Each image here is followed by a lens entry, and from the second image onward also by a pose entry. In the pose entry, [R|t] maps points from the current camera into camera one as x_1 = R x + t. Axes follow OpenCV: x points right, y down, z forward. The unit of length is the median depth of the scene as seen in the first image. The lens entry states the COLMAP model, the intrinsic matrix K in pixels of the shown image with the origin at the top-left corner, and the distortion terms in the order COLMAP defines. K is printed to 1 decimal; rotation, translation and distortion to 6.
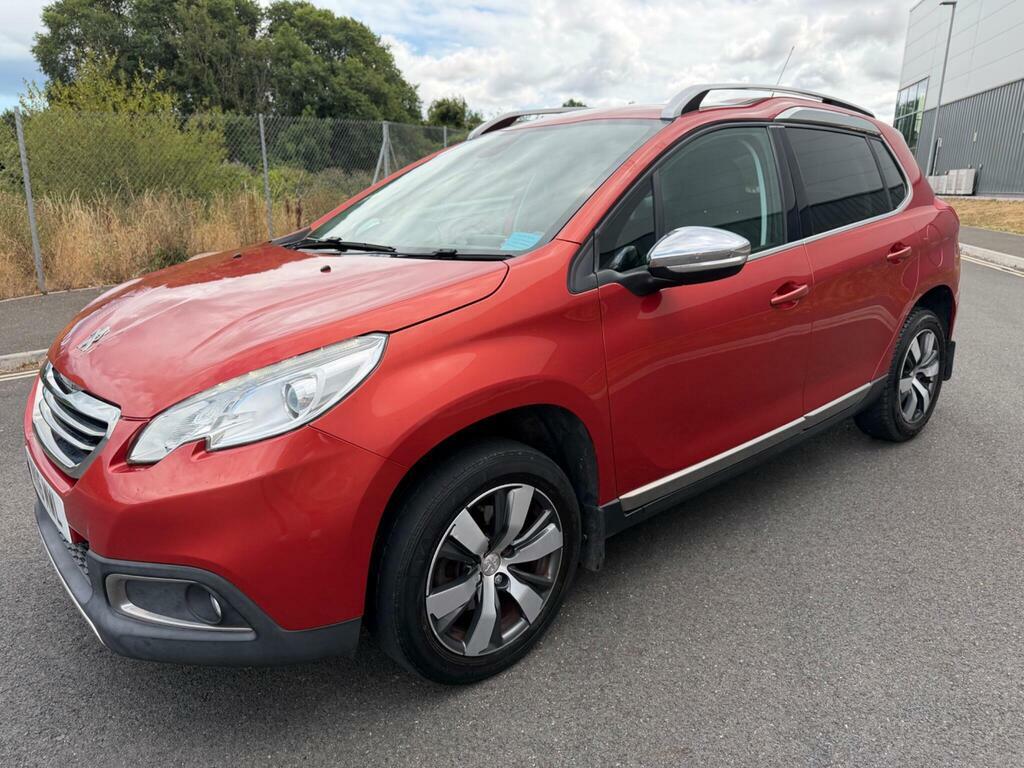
lens RADIAL K [[744.1, 0, 508.2], [0, 744.1, 379.5], [0, 0, 1]] dist [0.001991, -0.006487]
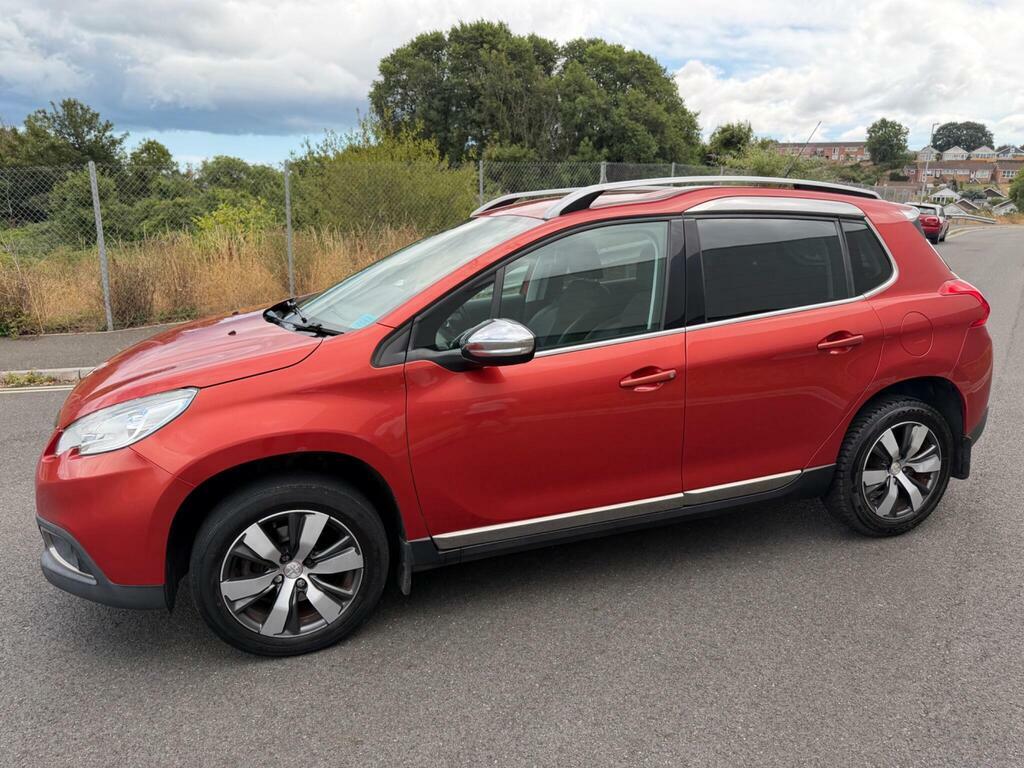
lens RADIAL K [[730.1, 0, 512.9], [0, 730.1, 380.8], [0, 0, 1]] dist [0.021813, -0.032589]
pose [[0.930472, 0.094822, -0.353879, 0.037338], [-0.102832, 0.994691, -0.003853, -0.005661], [0.351635, 0.039975, 0.935283, -0.003666]]
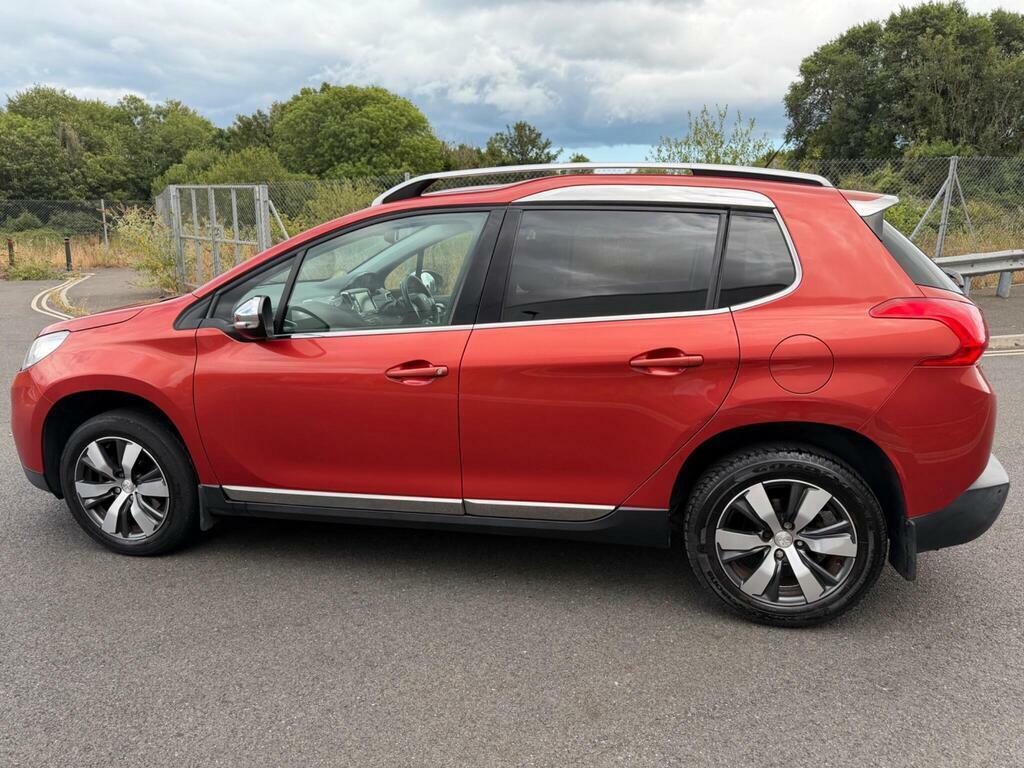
lens RADIAL K [[731.0, 0, 512.0], [0, 731.0, 384.0], [0, 0, 1]] dist [0.015511, -0.016993]
pose [[0.591963, 0.194527, -0.782138, 0.083388], [-0.216196, 0.973196, 0.078417, -0.013660], [0.776427, 0.122675, 0.618152, 0.031531]]
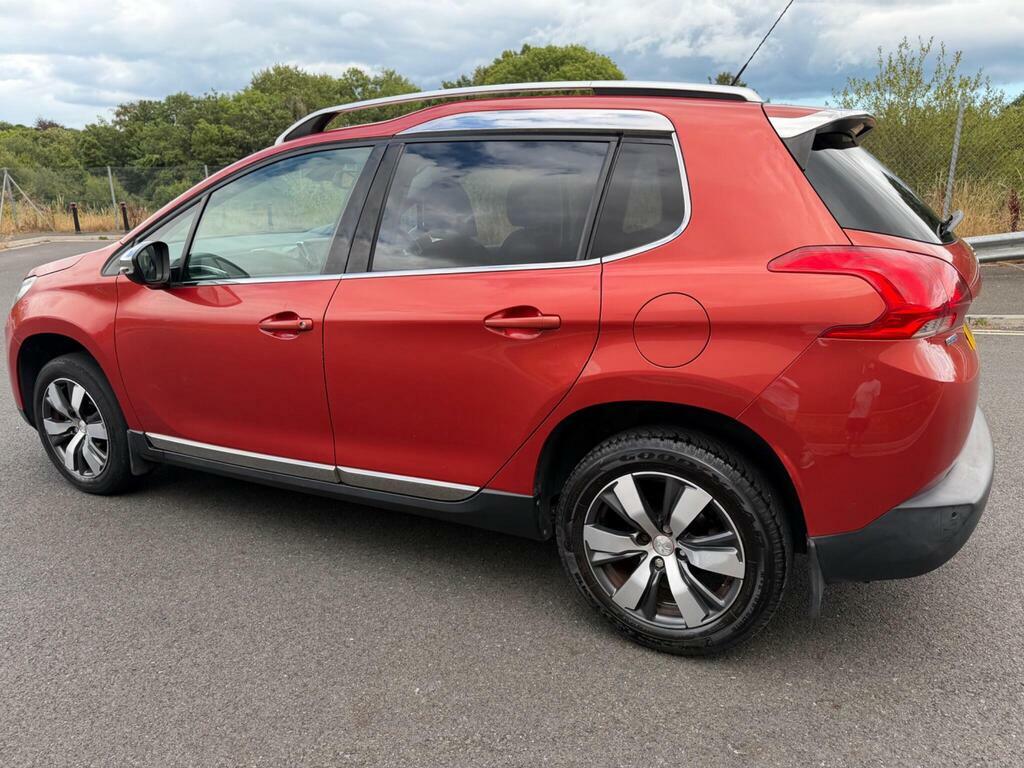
lens RADIAL K [[733.0, 0, 518.5], [0, 733.0, 378.8], [0, 0, 1]] dist [0.037342, -0.043067]
pose [[0.364651, 0.251688, -0.896484, 0.090059], [-0.229472, 0.957373, 0.175443, -0.018743], [0.902426, 0.141743, 0.406862, 0.059396]]
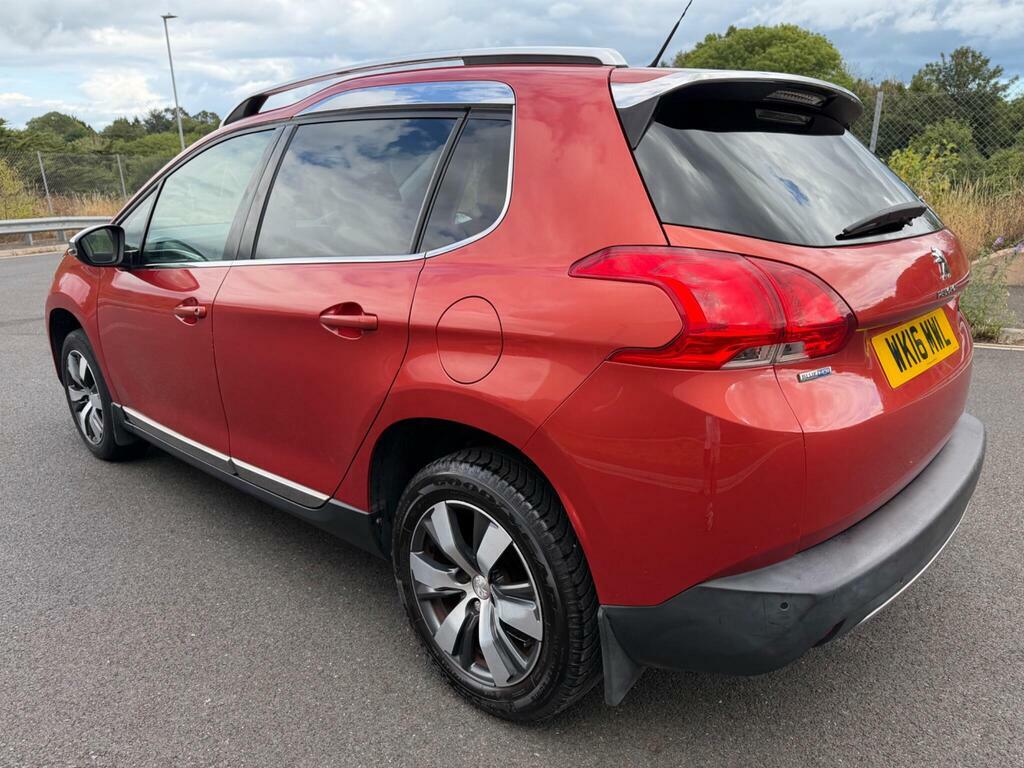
lens RADIAL K [[737.7, 0, 512.0], [0, 737.7, 384.0], [0, 0, 1]] dist [0.010480, -0.003164]
pose [[0.106458, 0.285303, -0.952507, 0.089802], [-0.242630, 0.936447, 0.253374, -0.024302], [0.964260, 0.204133, 0.168916, 0.083500]]
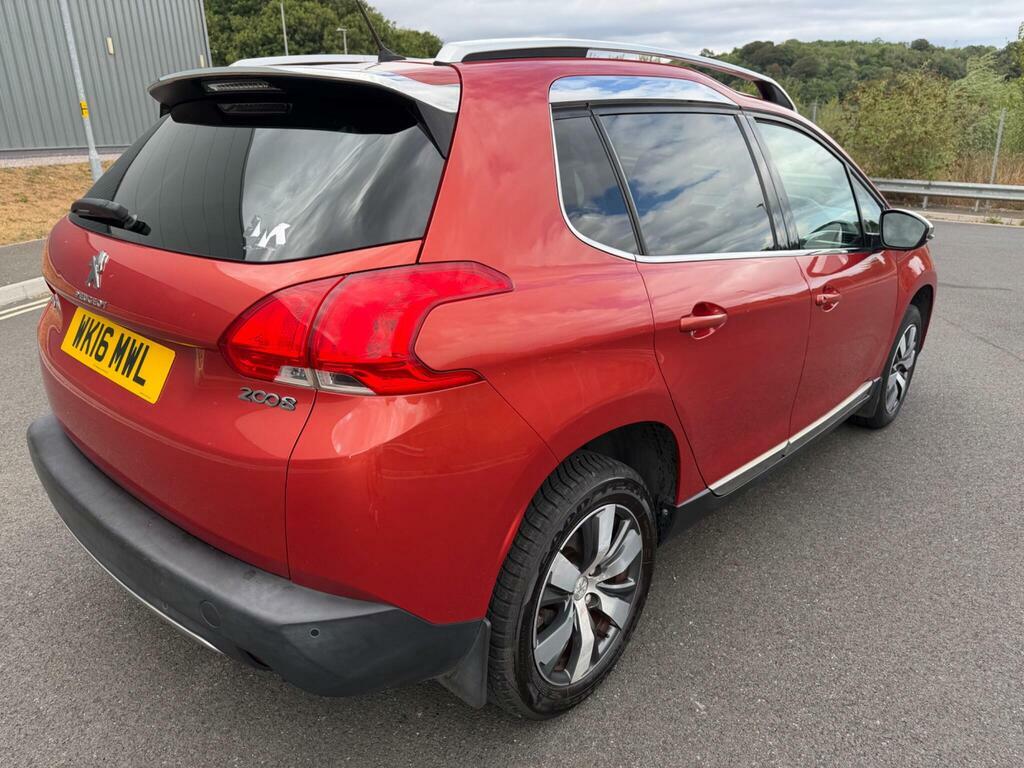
lens RADIAL K [[731.0, 0, 512.0], [0, 731.0, 384.0], [0, 0, 1]] dist [0.015511, -0.016993]
pose [[-0.991495, 0.042941, -0.122860, 0.031920], [-0.032527, 0.832288, 0.553388, -0.043738], [0.126017, 0.552678, -0.823812, 0.152841]]
